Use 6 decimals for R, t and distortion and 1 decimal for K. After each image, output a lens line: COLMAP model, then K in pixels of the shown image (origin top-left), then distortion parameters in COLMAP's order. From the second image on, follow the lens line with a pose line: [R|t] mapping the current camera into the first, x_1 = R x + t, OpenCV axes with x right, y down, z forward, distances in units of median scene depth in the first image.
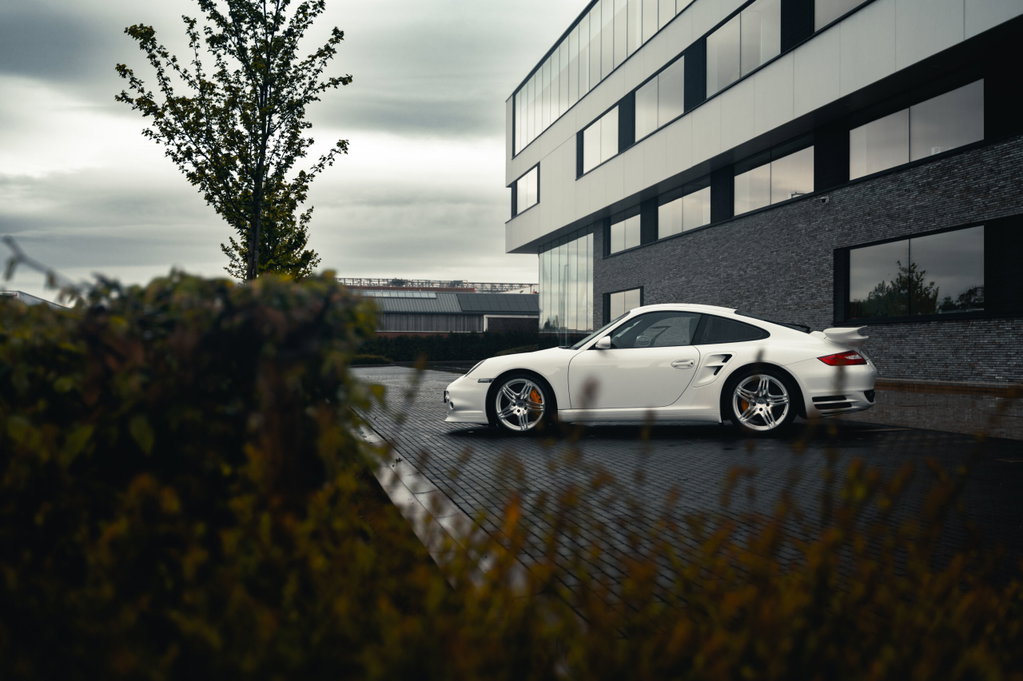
lens RADIAL K [[1109.7, 0, 513.0], [0, 1109.7, 337.6], [0, 0, 1]] dist [0.033371, 0.000000]
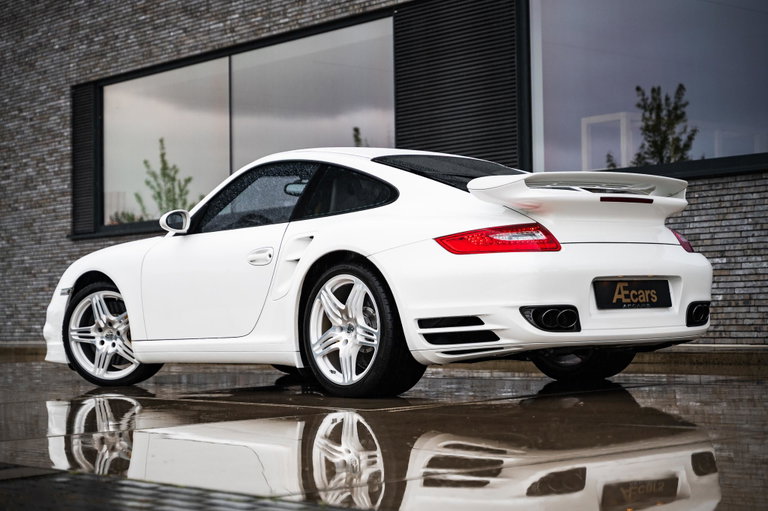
lens RADIAL K [[1533.9, 0, 385.5], [0, 1533.9, 255.8], [0, 0, 1]] dist [0.175462, 0.000000]
pose [[0.874875, 0.005861, 0.484314, 0.062825], [0.008265, 0.999601, -0.027027, 0.013301], [-0.484279, 0.027648, 0.874477, 0.270436]]
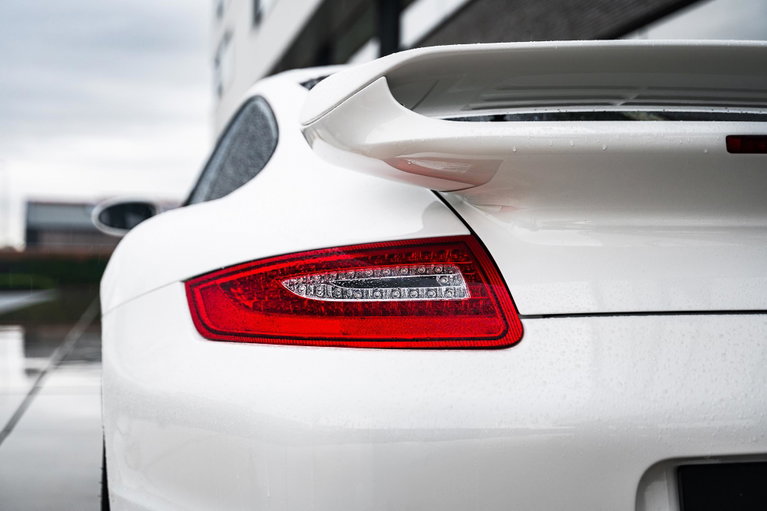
lens RADIAL K [[1095.1, 0, 383.5], [0, 1095.1, 255.5], [0, 0, 1]] dist [-0.015734, 0.000000]
pose [[0.995596, 0.009327, -0.093281, 0.287049], [-0.007882, 0.999843, 0.015840, -0.005135], [0.093414, -0.015035, 0.995514, 0.515782]]
